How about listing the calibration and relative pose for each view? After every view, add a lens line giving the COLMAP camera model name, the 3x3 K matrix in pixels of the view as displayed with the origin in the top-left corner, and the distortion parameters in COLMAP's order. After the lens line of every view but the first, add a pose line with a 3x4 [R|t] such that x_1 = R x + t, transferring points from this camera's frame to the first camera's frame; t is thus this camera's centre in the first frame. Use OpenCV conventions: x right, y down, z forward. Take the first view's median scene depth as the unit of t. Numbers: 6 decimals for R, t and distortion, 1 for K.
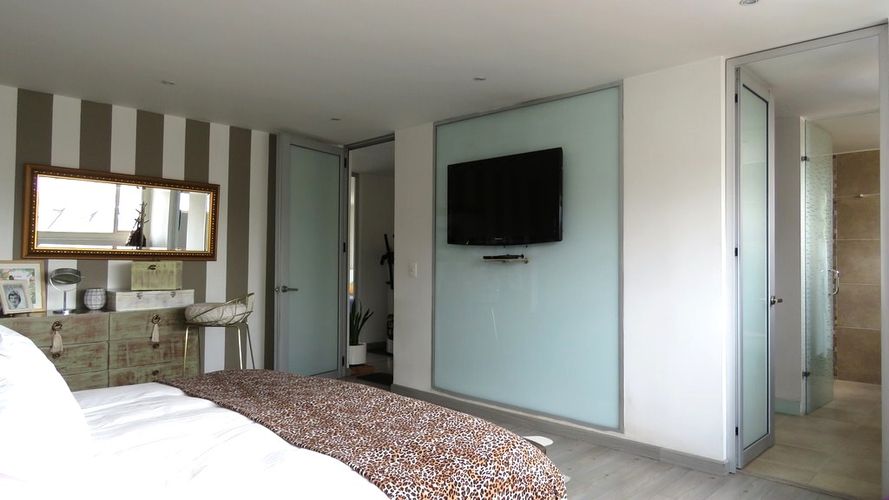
lens RADIAL K [[573.3, 0, 446.0], [0, 573.3, 249.7], [0, 0, 1]] dist [-0.001307, 0.000541]
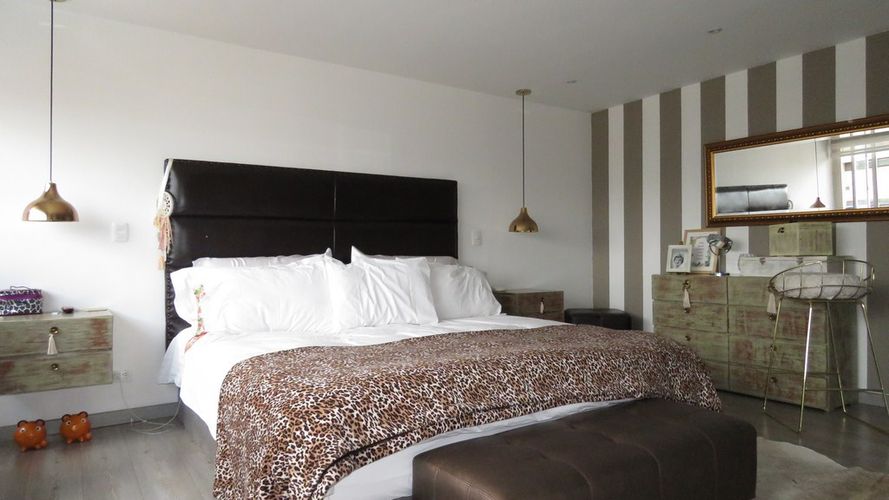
lens RADIAL K [[573.3, 0, 446.0], [0, 573.3, 249.7], [0, 0, 1]] dist [-0.001307, 0.000541]
pose [[-0.211385, -0.013567, -0.977309, 0.483925], [0.024478, 0.999517, -0.019169, 0.067613], [0.977096, -0.027974, -0.210951, 0.705383]]
